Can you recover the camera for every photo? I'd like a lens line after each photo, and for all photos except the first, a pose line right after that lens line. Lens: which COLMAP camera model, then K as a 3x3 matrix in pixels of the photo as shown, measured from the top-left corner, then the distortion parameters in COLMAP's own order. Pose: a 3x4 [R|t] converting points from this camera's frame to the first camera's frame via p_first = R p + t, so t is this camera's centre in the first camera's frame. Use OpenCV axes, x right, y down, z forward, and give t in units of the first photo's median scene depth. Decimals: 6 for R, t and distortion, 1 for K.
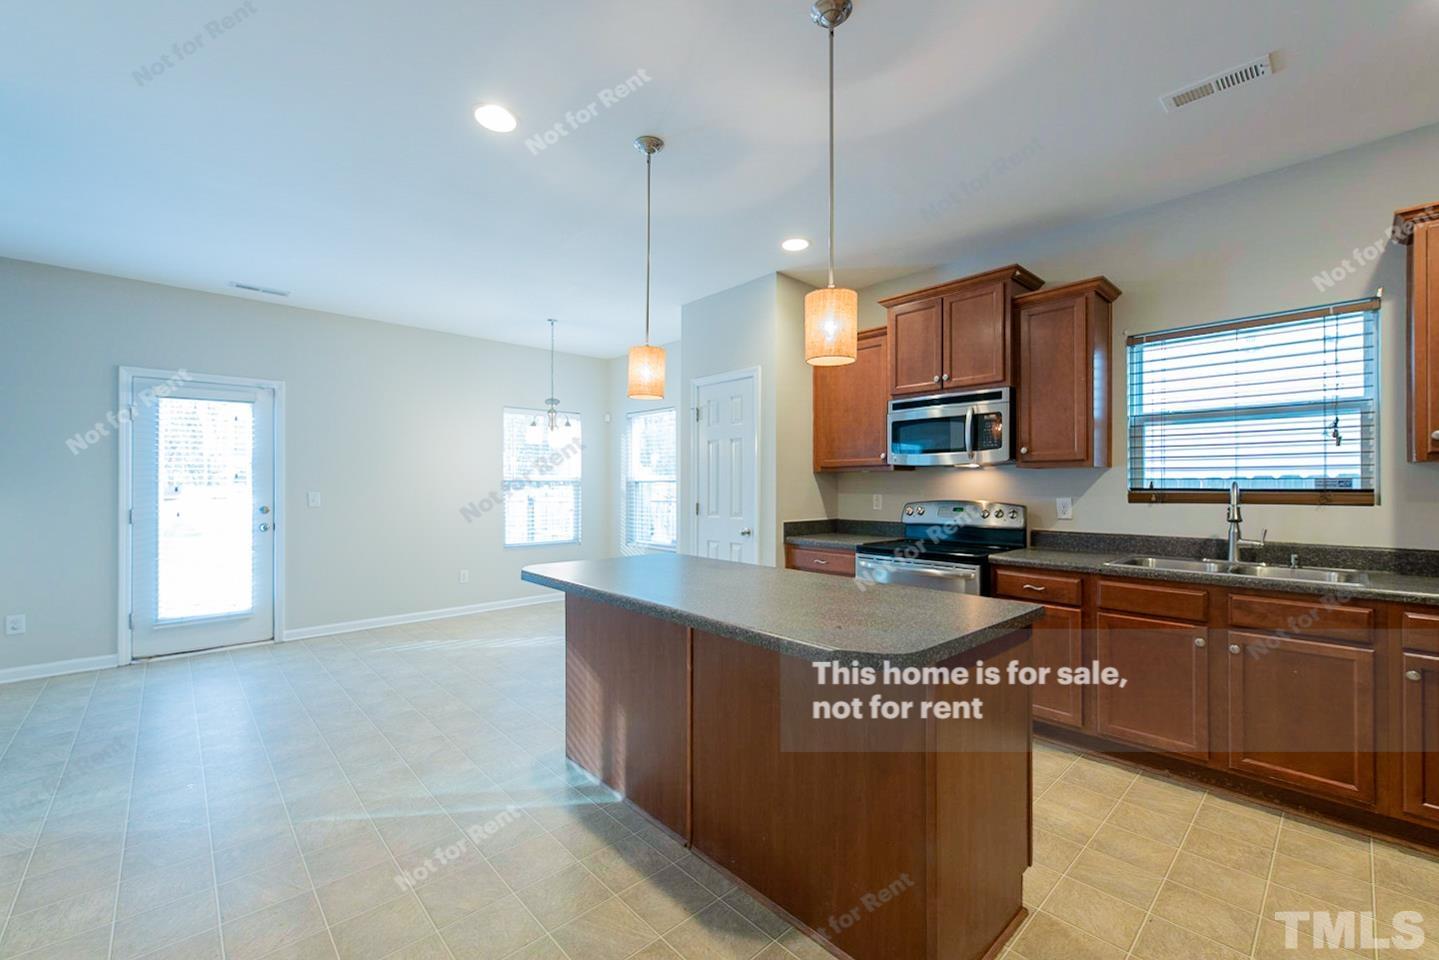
lens RADIAL K [[573.5, 0, 710.5], [0, 573.5, 481.6], [0, 0, 1]] dist [0.000875, -0.000273]
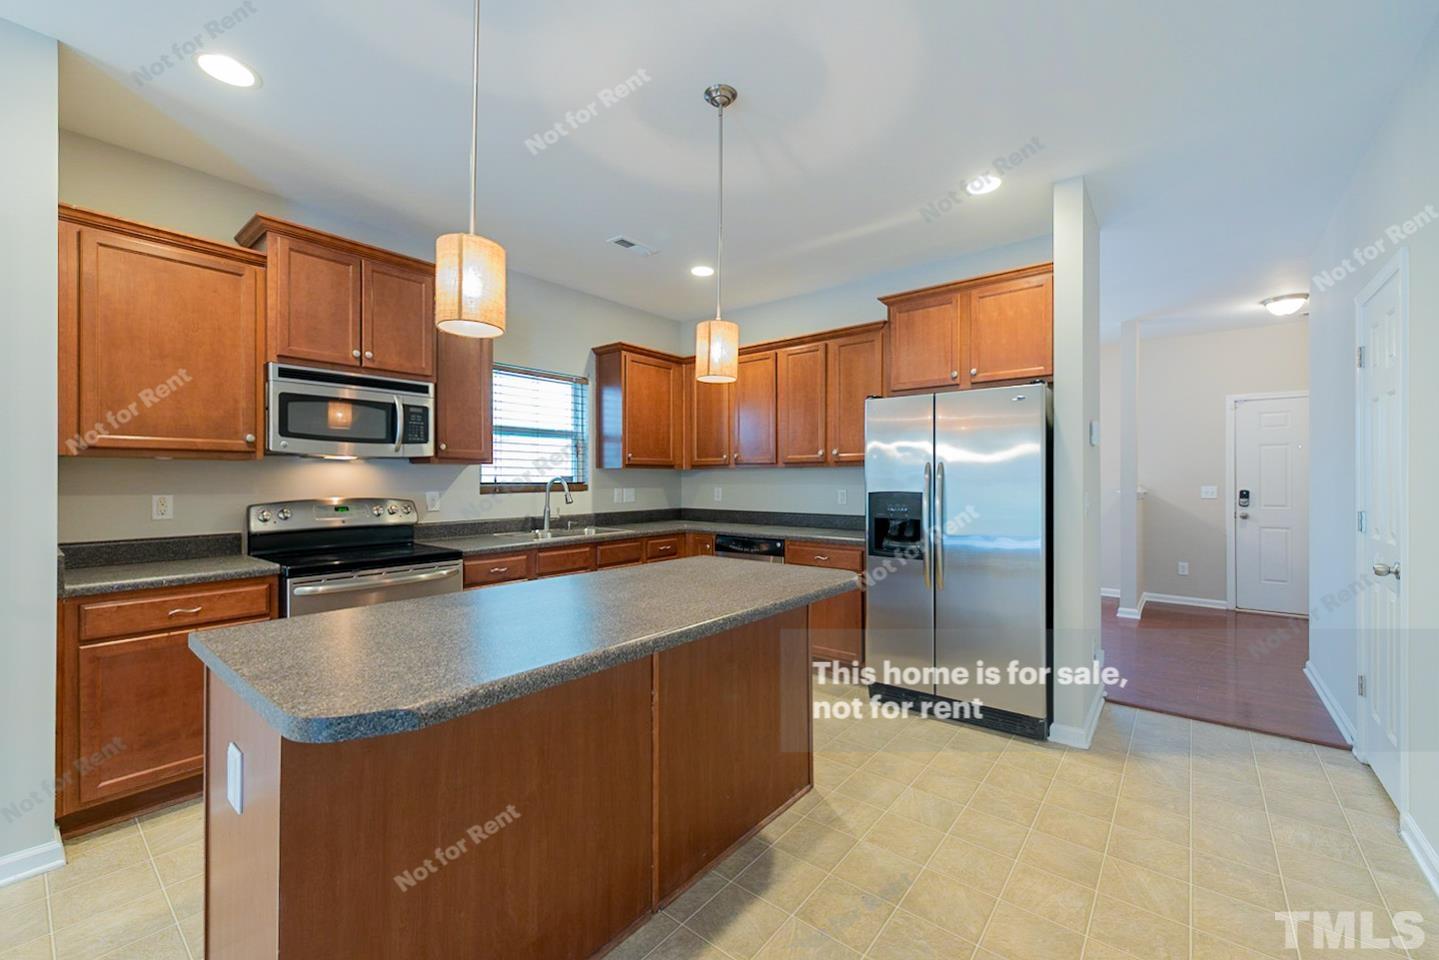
lens RADIAL K [[573.5, 0, 710.5], [0, 573.5, 481.6], [0, 0, 1]] dist [0.000875, -0.000273]
pose [[-0.126987, -0.001412, 0.991903, -0.611343], [-0.002889, 0.999995, 0.001053, 0.007135], [-0.991900, -0.002732, -0.126991, 0.716856]]
